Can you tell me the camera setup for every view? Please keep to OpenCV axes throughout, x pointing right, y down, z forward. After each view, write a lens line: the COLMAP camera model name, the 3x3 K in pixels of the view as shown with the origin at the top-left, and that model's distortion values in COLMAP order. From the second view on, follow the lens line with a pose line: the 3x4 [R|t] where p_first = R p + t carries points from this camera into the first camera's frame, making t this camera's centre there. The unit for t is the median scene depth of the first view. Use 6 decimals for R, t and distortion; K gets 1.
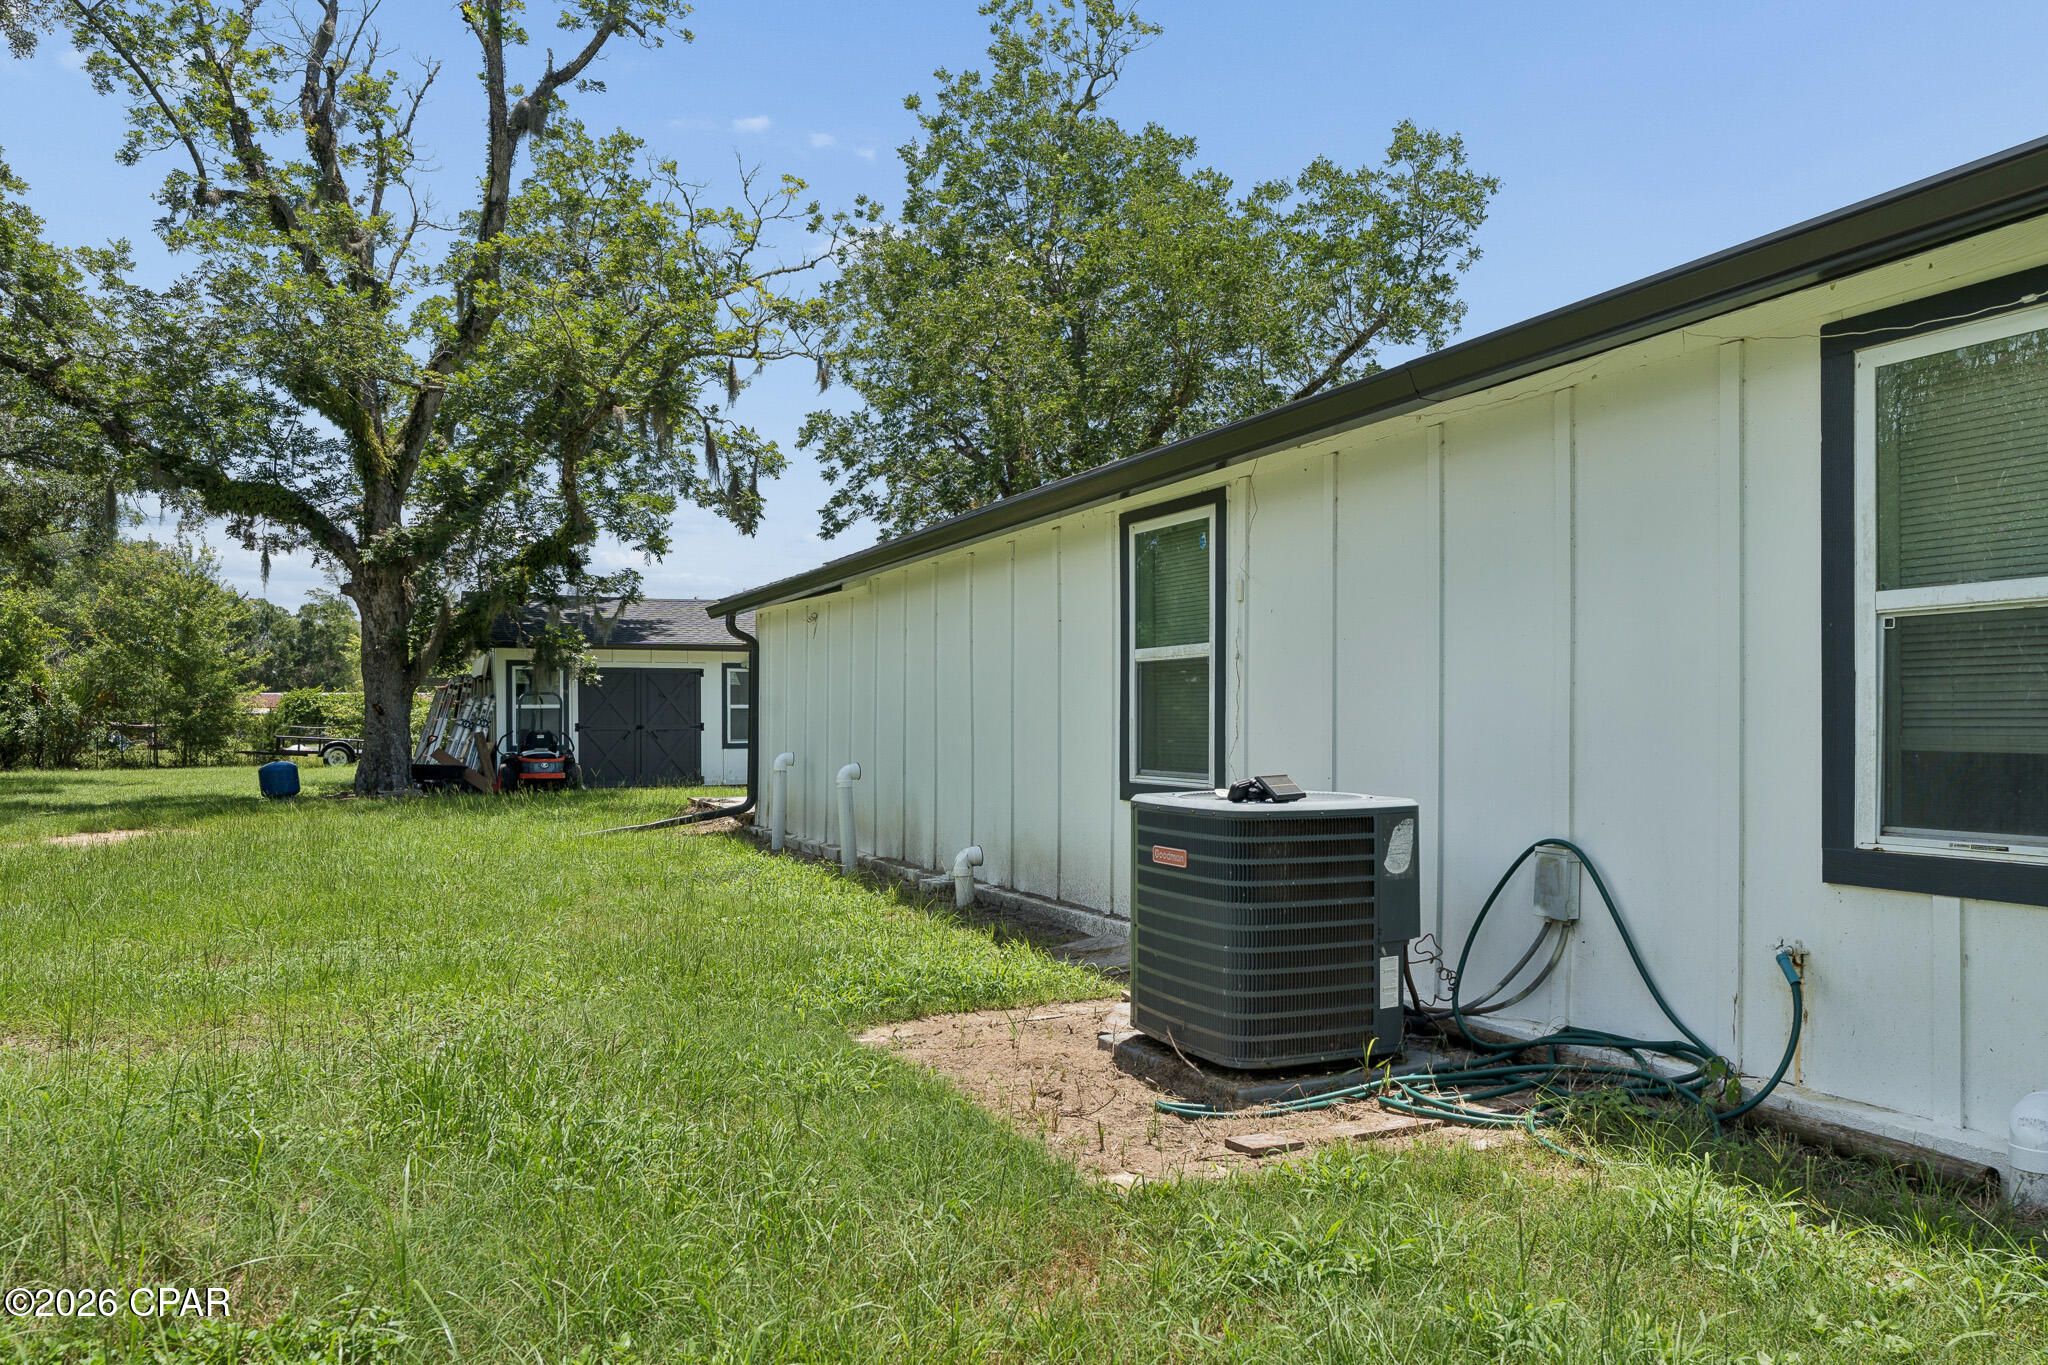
lens RADIAL K [[1372.7, 0, 1026.1], [0, 1372.7, 695.9], [0, 0, 1]] dist [-0.000639, 0.001665]
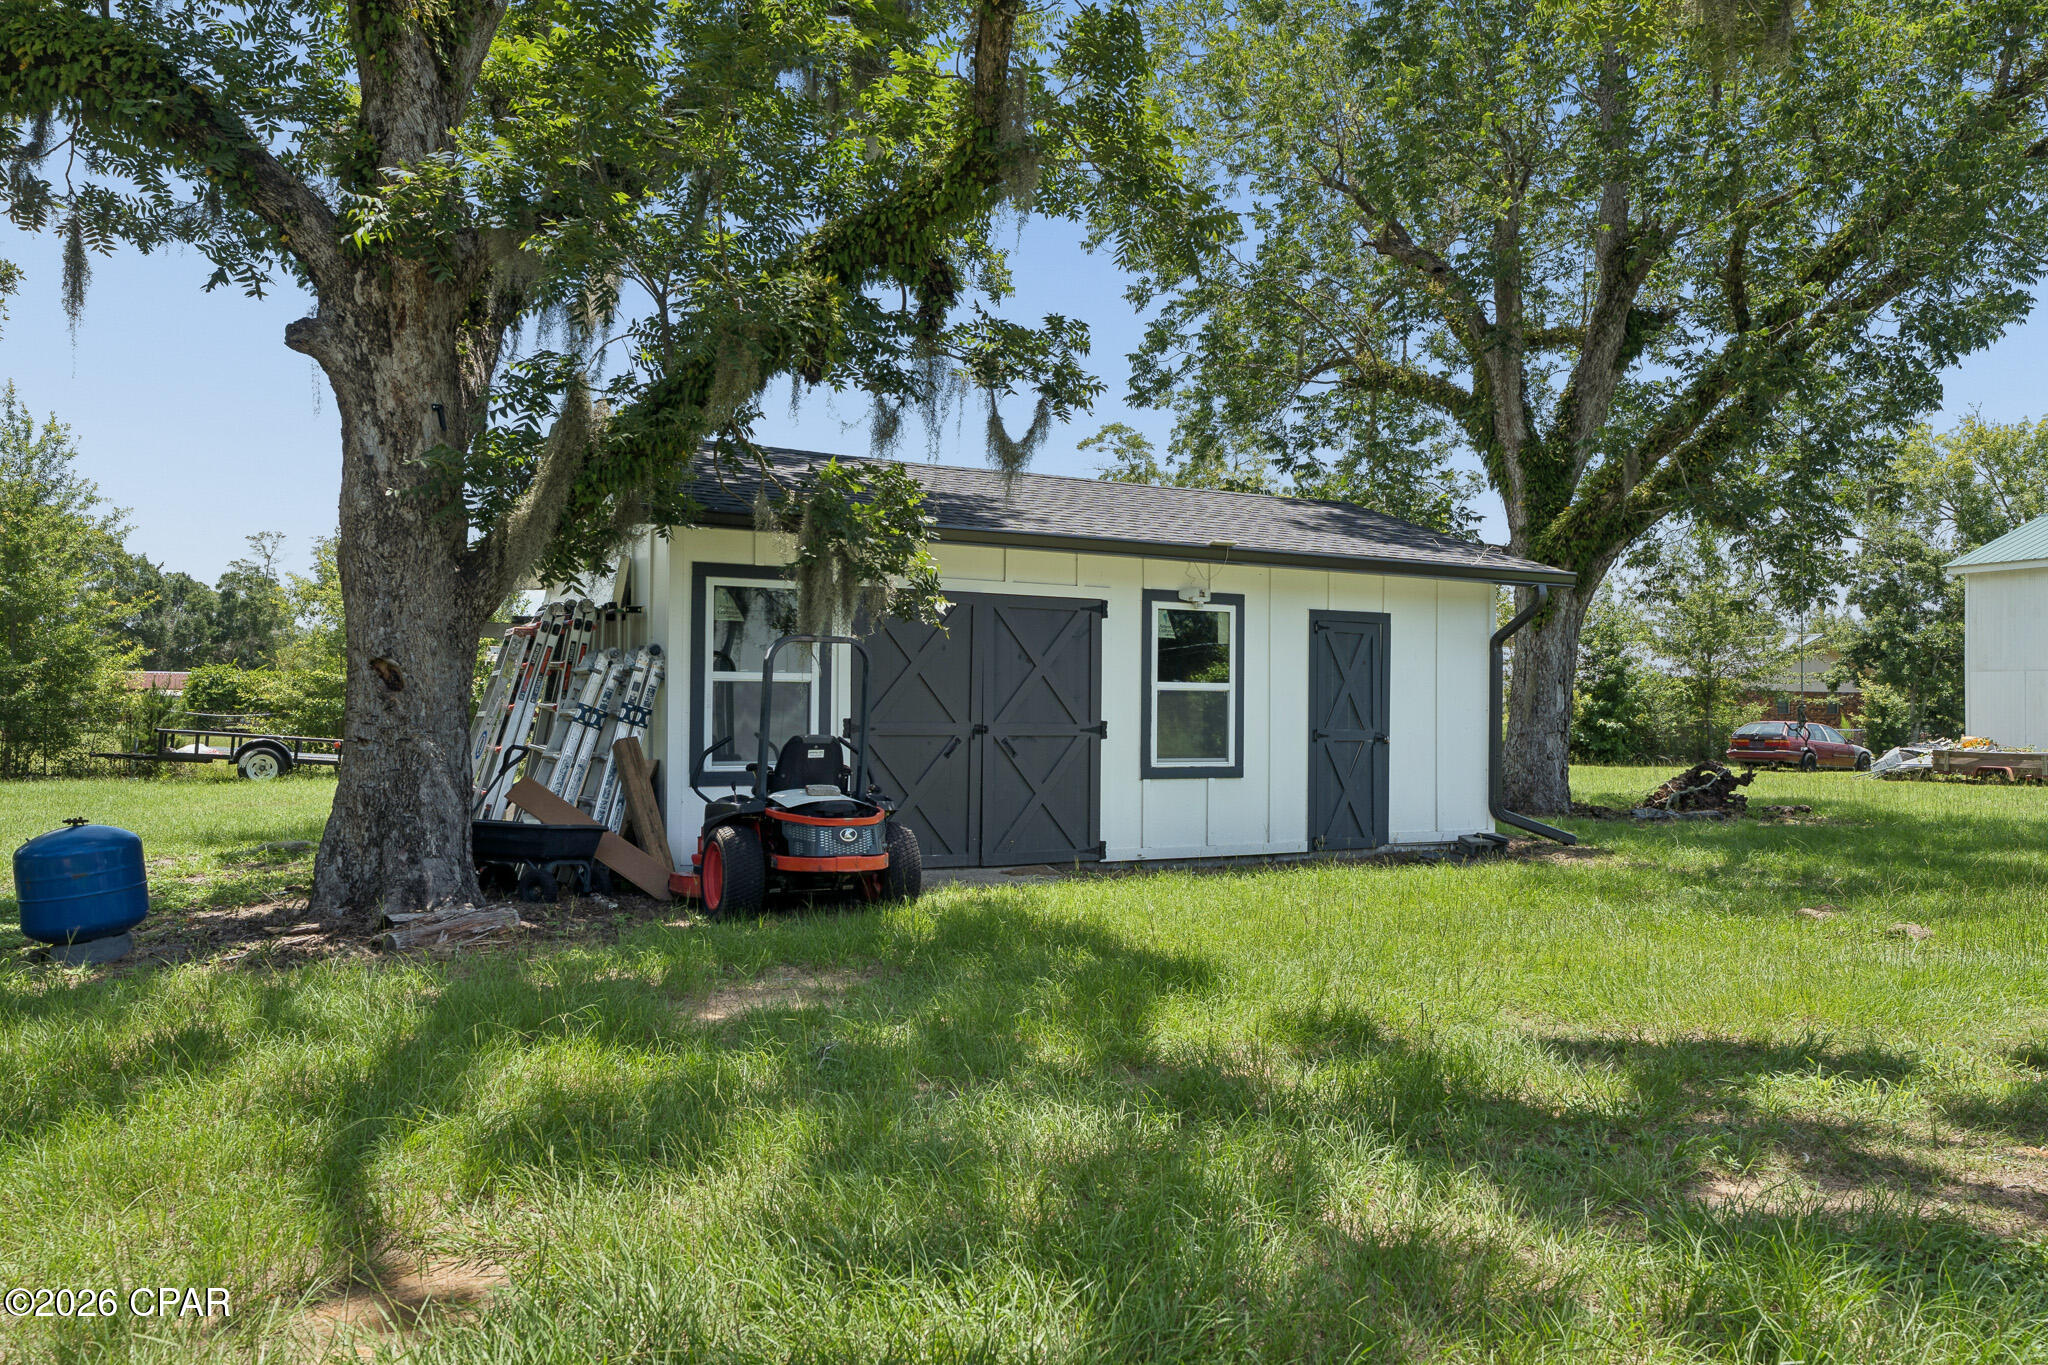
lens RADIAL K [[1372.7, 0, 1021.8], [0, 1372.7, 673.0], [0, 0, 1]] dist [-0.000639, 0.001665]
pose [[0.999047, 0.015770, 0.040690, -0.304286], [-0.015198, 0.999782, -0.014324, 0.011582], [-0.040907, 0.013692, 0.999069, 0.603257]]
